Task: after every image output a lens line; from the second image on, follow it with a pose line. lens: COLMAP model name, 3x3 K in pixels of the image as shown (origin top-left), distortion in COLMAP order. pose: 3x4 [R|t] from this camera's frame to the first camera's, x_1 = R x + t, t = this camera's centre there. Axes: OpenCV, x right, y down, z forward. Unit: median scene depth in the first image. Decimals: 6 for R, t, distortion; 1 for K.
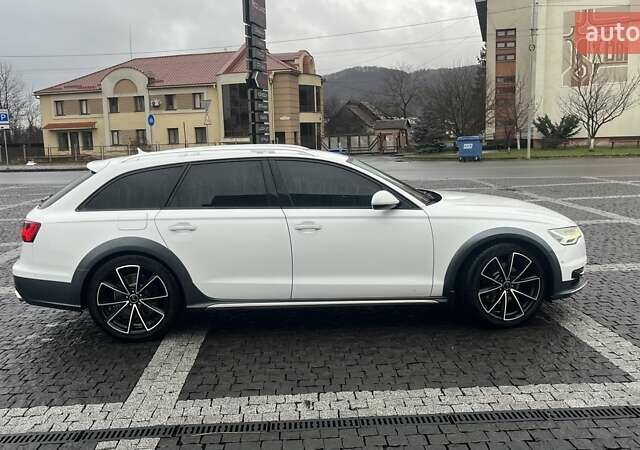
lens RADIAL K [[605.0, 0, 318.3], [0, 605.0, 226.1], [0, 0, 1]] dist [0.024288, 0.000000]
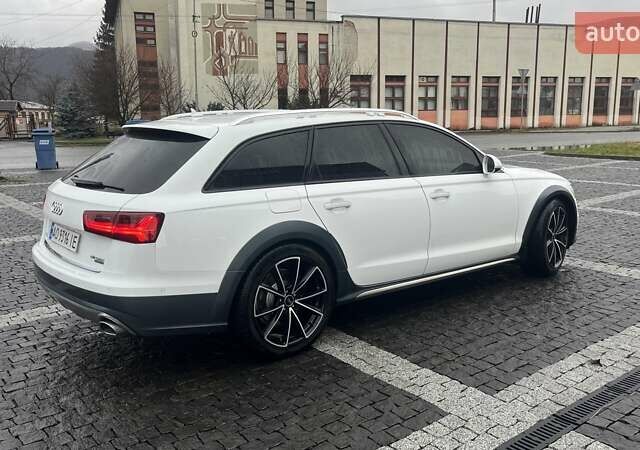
lens RADIAL K [[605.0, 0, 318.2], [0, 605.0, 224.3], [0, 0, 1]] dist [0.024288, 0.000000]
pose [[0.799365, -0.086208, 0.594630, -0.715073], [0.076136, 0.996209, 0.042078, -0.007281], [-0.596003, 0.011637, 0.802898, 0.350366]]
